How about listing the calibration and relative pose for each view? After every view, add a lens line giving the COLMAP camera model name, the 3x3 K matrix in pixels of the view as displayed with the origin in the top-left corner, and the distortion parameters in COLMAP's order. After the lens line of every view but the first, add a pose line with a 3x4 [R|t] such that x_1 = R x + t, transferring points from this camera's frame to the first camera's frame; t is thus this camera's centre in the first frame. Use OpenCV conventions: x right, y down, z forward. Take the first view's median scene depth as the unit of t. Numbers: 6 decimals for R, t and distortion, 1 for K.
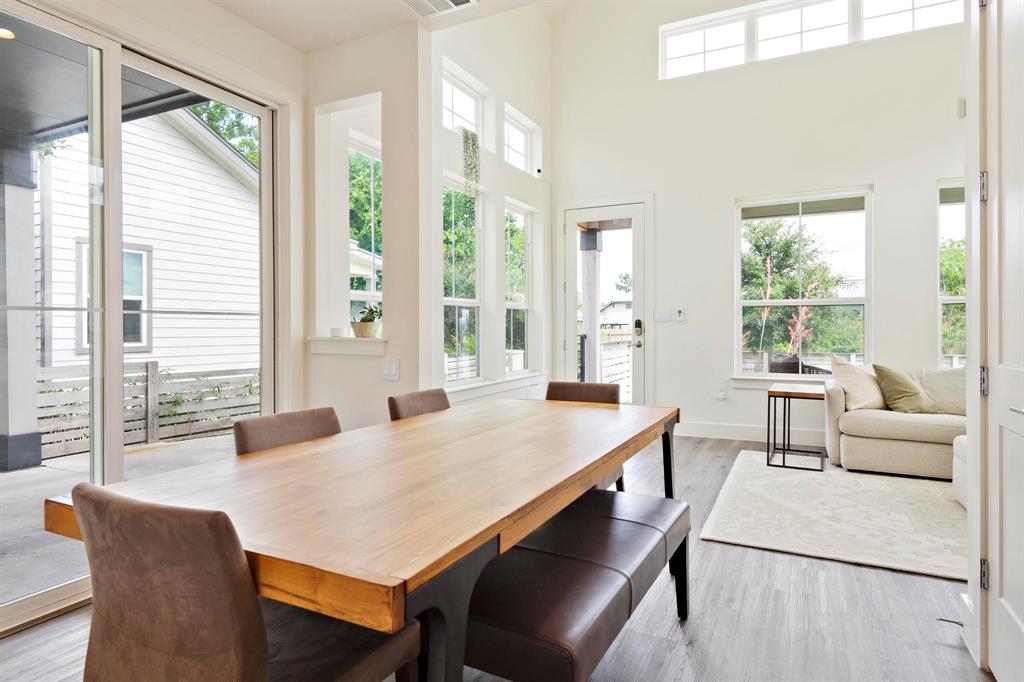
lens RADIAL K [[576.6, 0, 514.6], [0, 576.6, 327.3], [0, 0, 1]] dist [0.001320, -0.000594]
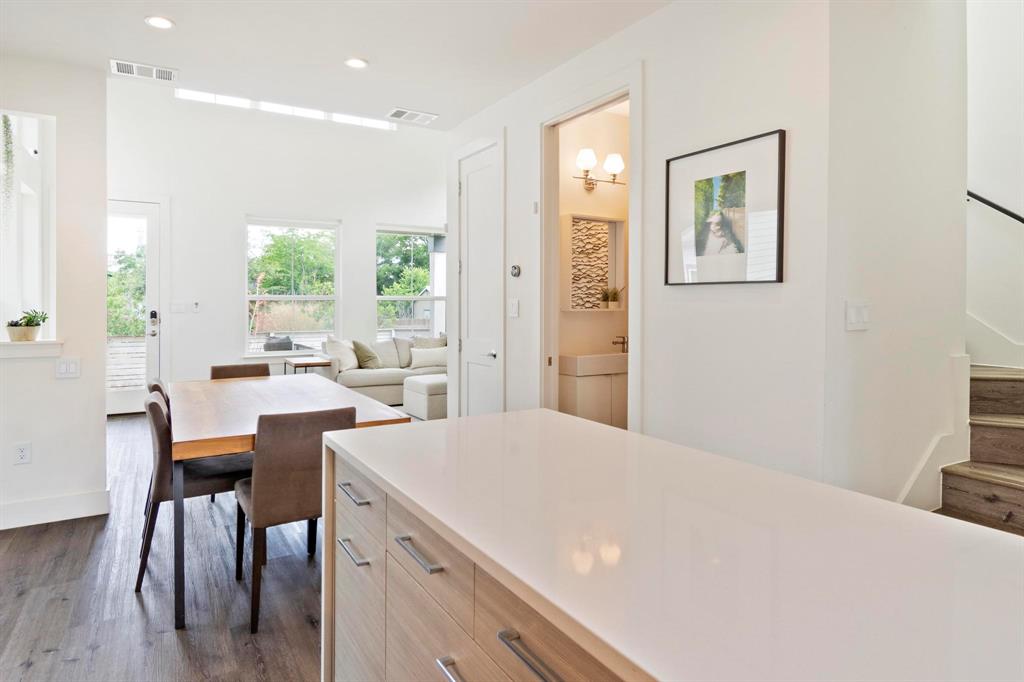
lens RADIAL K [[616.0, 0, 507.2], [0, 616.0, 305.1], [0, 0, 1]] dist [-0.001673, -0.000495]
pose [[0.548419, -0.004855, 0.836190, -0.556486], [0.001865, 0.999988, 0.004583, -0.040308], [-0.836202, -0.000954, 0.548421, -0.274432]]
